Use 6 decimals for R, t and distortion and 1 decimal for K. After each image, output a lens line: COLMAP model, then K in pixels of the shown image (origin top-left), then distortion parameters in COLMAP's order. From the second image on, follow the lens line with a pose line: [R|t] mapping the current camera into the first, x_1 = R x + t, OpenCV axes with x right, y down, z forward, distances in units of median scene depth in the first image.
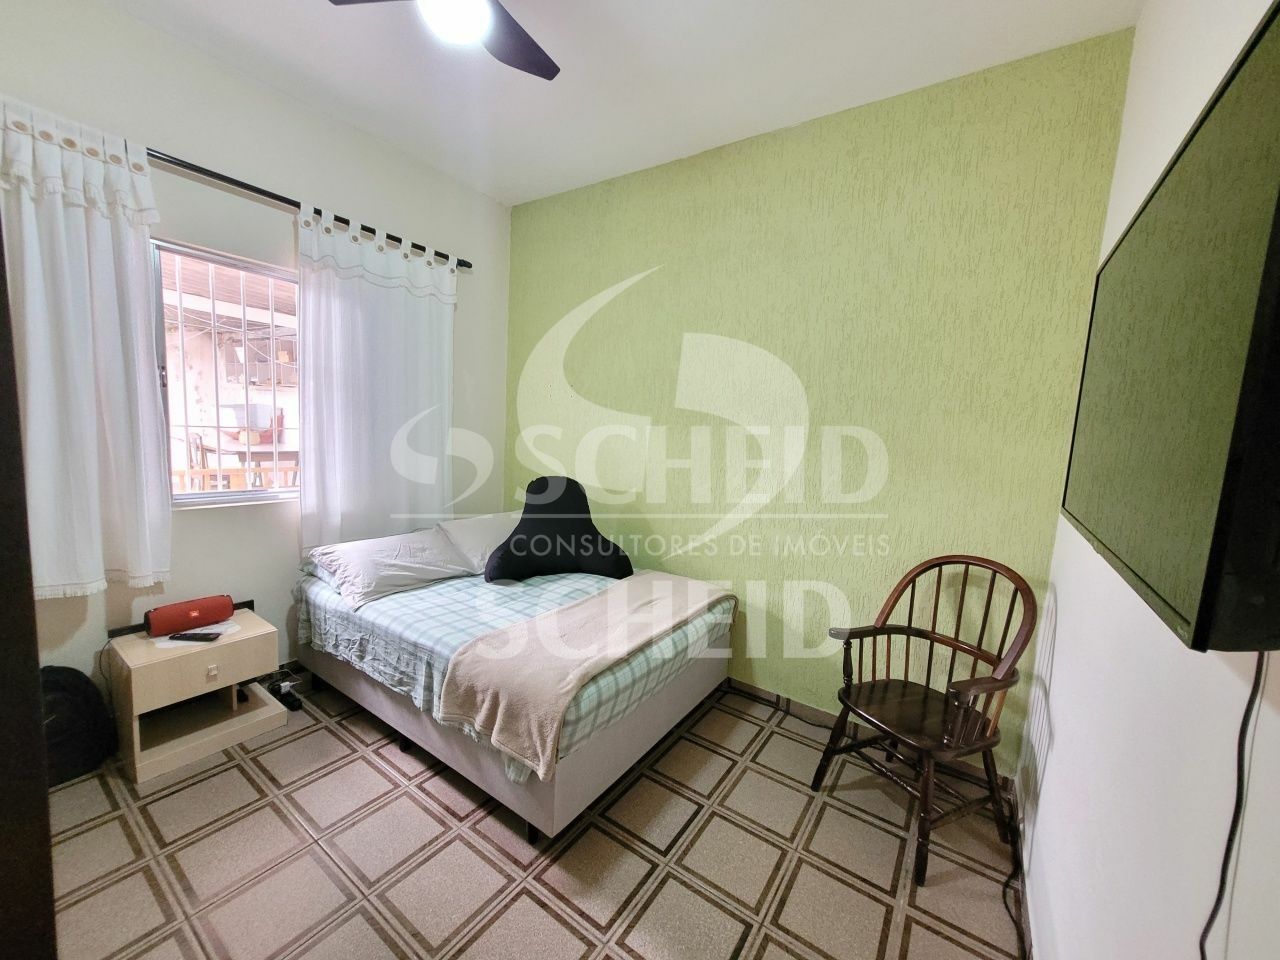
lens RADIAL K [[501.3, 0, 635.3], [0, 501.3, 477.5], [0, 0, 1]] dist [0.003235, 0.000235]
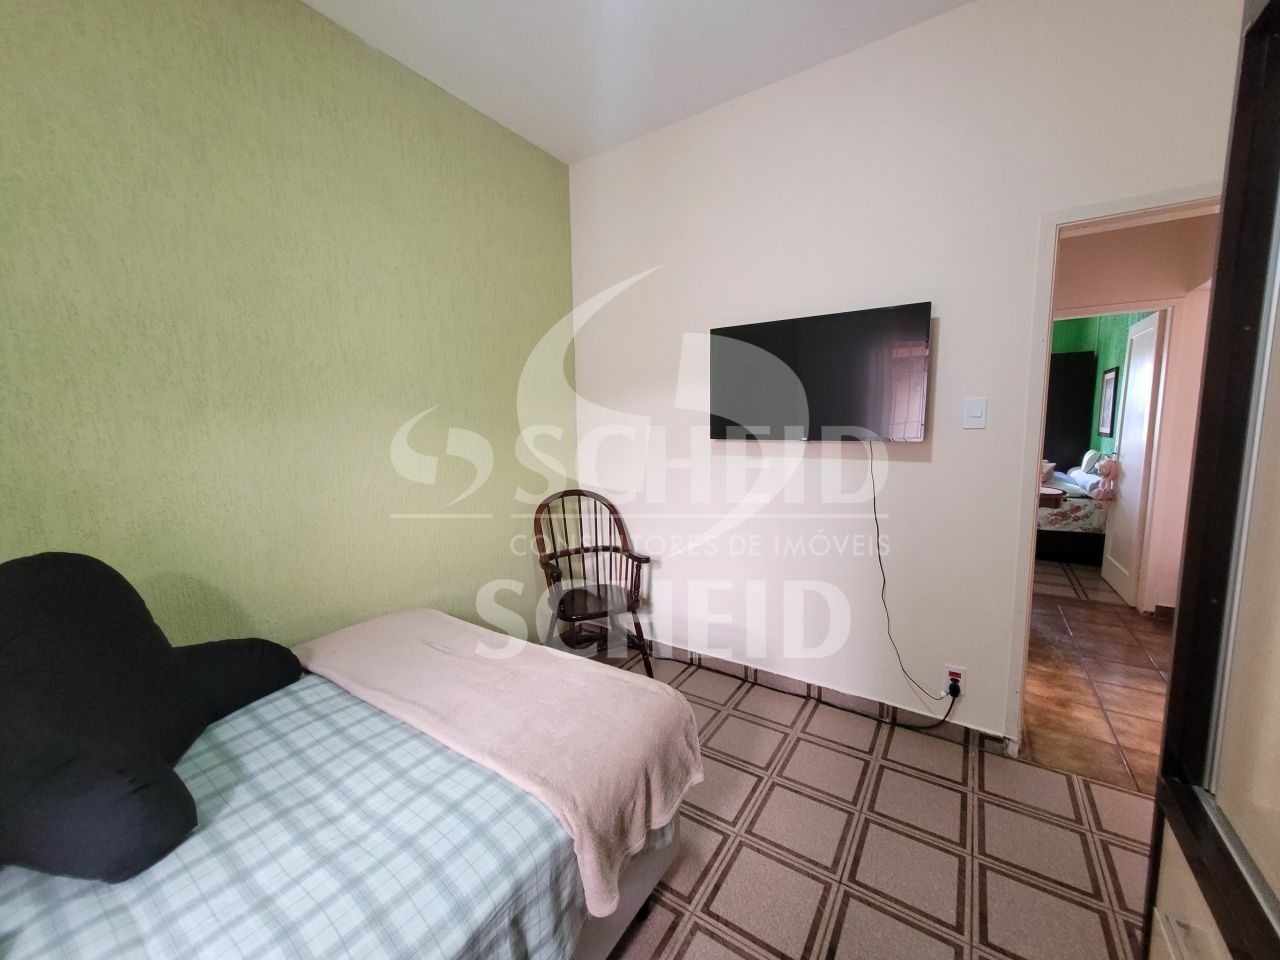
lens RADIAL K [[501.3, 0, 635.7], [0, 501.3, 476.1], [0, 0, 1]] dist [0.003235, 0.000235]
pose [[-0.017733, -0.164128, 0.986280, -0.948663], [0.117589, 0.979247, 0.165072, -0.128344], [-0.992904, 0.118902, 0.001935, 0.971210]]
